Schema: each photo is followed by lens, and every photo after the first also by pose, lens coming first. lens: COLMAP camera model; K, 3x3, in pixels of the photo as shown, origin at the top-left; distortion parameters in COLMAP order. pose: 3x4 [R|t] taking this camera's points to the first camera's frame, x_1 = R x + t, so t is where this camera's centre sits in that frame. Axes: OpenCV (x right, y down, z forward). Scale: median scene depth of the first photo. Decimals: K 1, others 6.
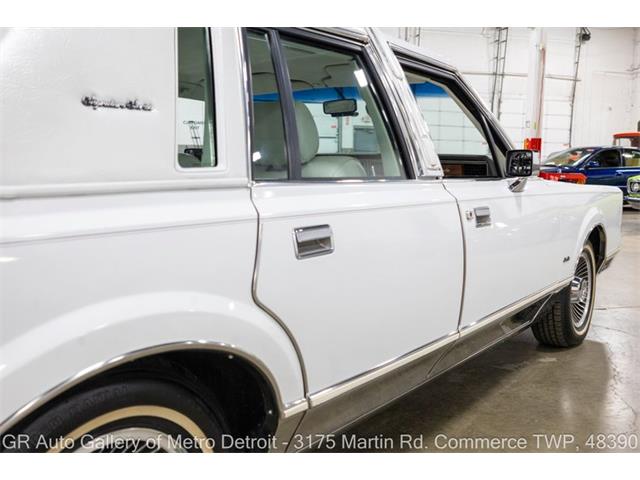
lens RADIAL K [[641.6, 0, 323.1], [0, 641.6, 241.8], [0, 0, 1]] dist [0.004807, 0.000000]
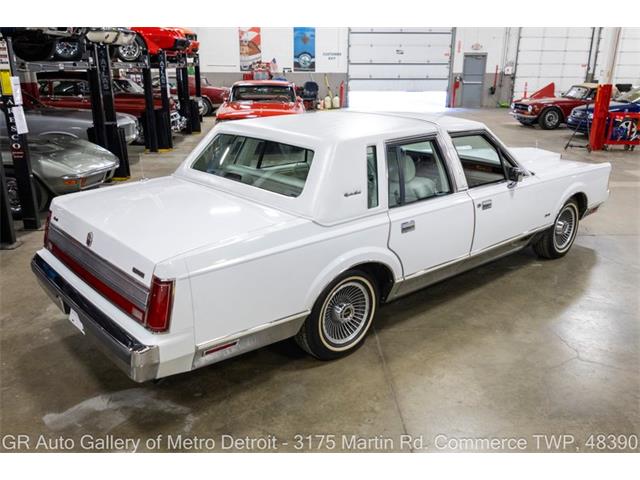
lens RADIAL K [[564.9, 0, 319.0], [0, 564.9, 251.6], [0, 0, 1]] dist [-0.003340, 0.003280]
pose [[0.979630, 0.060379, -0.191518, 0.051423], [-0.019949, 0.978270, 0.206373, -0.244295], [0.199817, -0.198348, 0.959547, -0.945194]]
